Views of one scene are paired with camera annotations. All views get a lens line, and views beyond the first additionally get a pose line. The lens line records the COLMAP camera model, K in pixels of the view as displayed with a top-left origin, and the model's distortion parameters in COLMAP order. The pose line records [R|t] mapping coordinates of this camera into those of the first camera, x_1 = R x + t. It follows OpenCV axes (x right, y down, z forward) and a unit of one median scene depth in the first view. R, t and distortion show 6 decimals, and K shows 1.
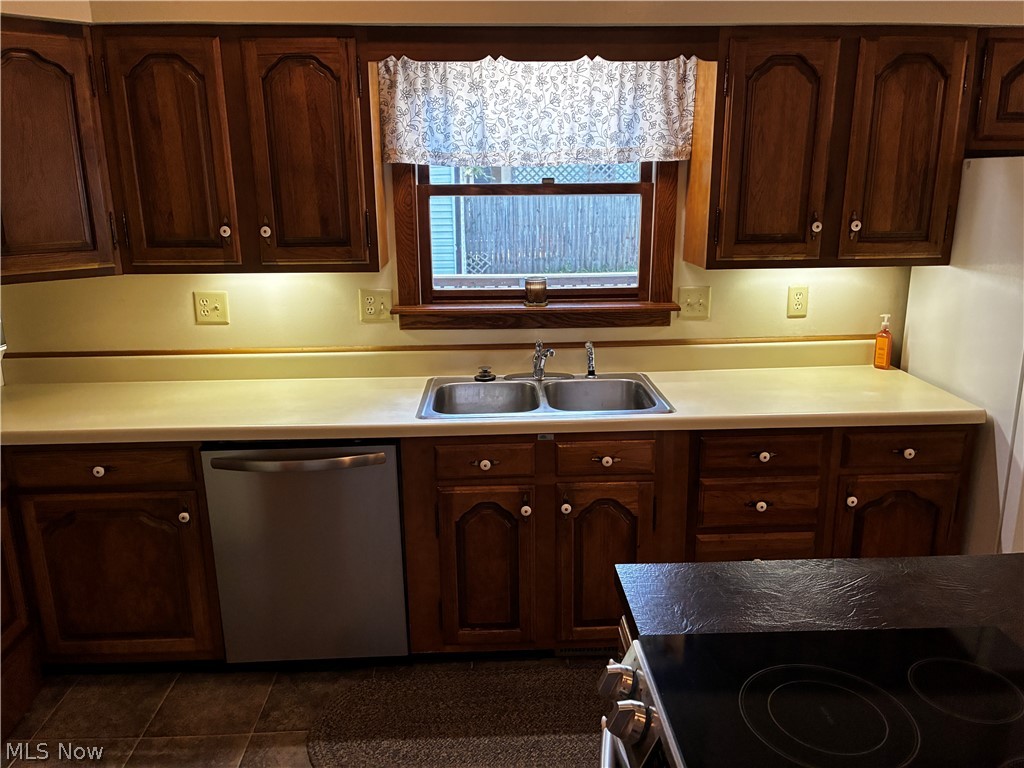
lens RADIAL K [[773.3, 0, 516.8], [0, 773.3, 376.8], [0, 0, 1]] dist [0.042210, -0.057055]
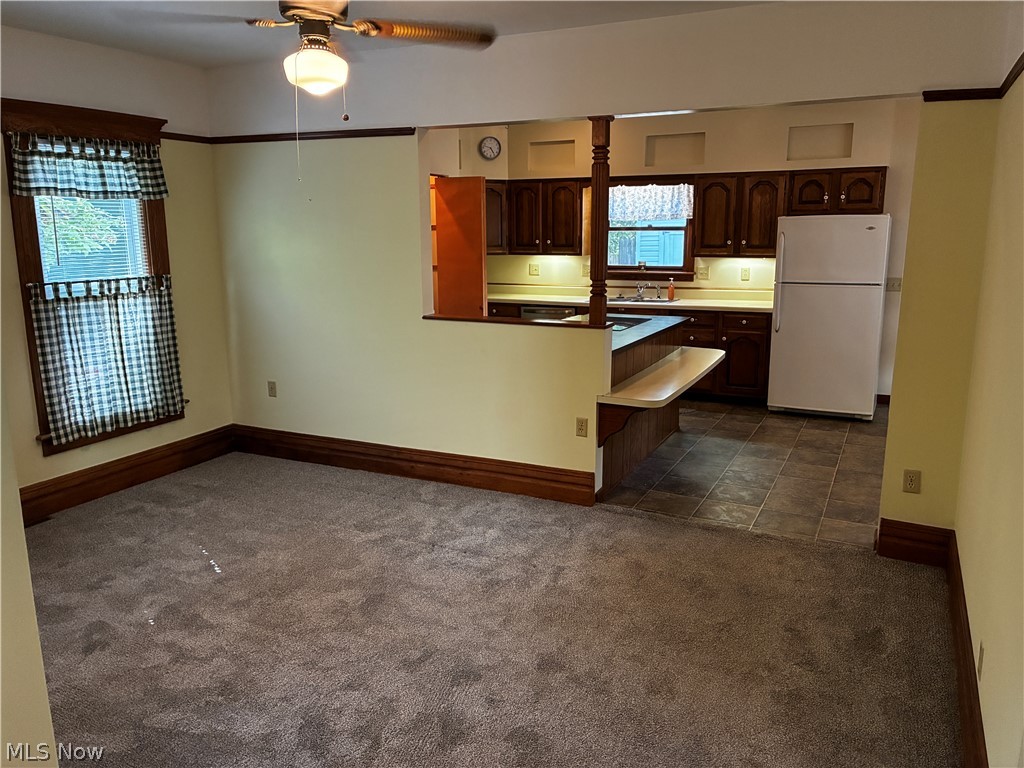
lens RADIAL K [[773.3, 0, 514.0], [0, 773.3, 385.0], [0, 0, 1]] dist [0.042210, -0.057055]
pose [[0.878532, 0.098935, -0.467326, 1.062911], [-0.118197, 0.992918, -0.011995, 0.438419], [0.462829, 0.065775, 0.884004, -1.779158]]
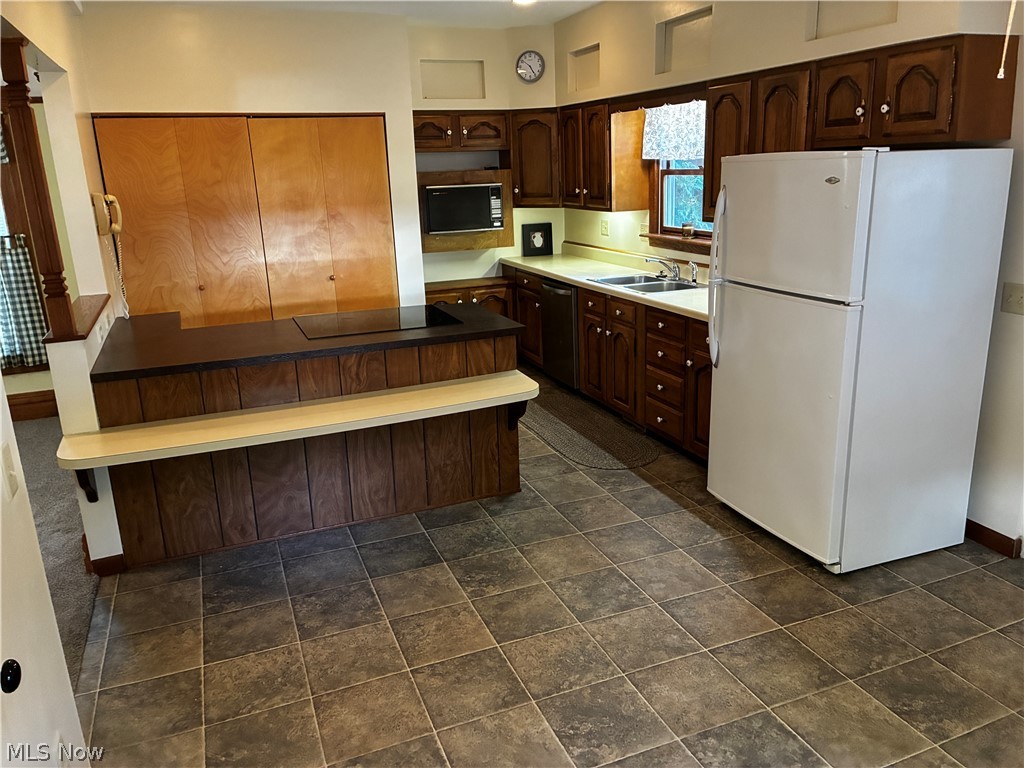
lens RADIAL K [[773.3, 0, 512.6], [0, 773.3, 379.9], [0, 0, 1]] dist [0.042210, -0.057055]
pose [[0.333773, 0.250780, -0.908683, 1.789679], [-0.200060, 0.960849, 0.191692, -0.049310], [0.921179, 0.117810, 0.370876, 0.026693]]
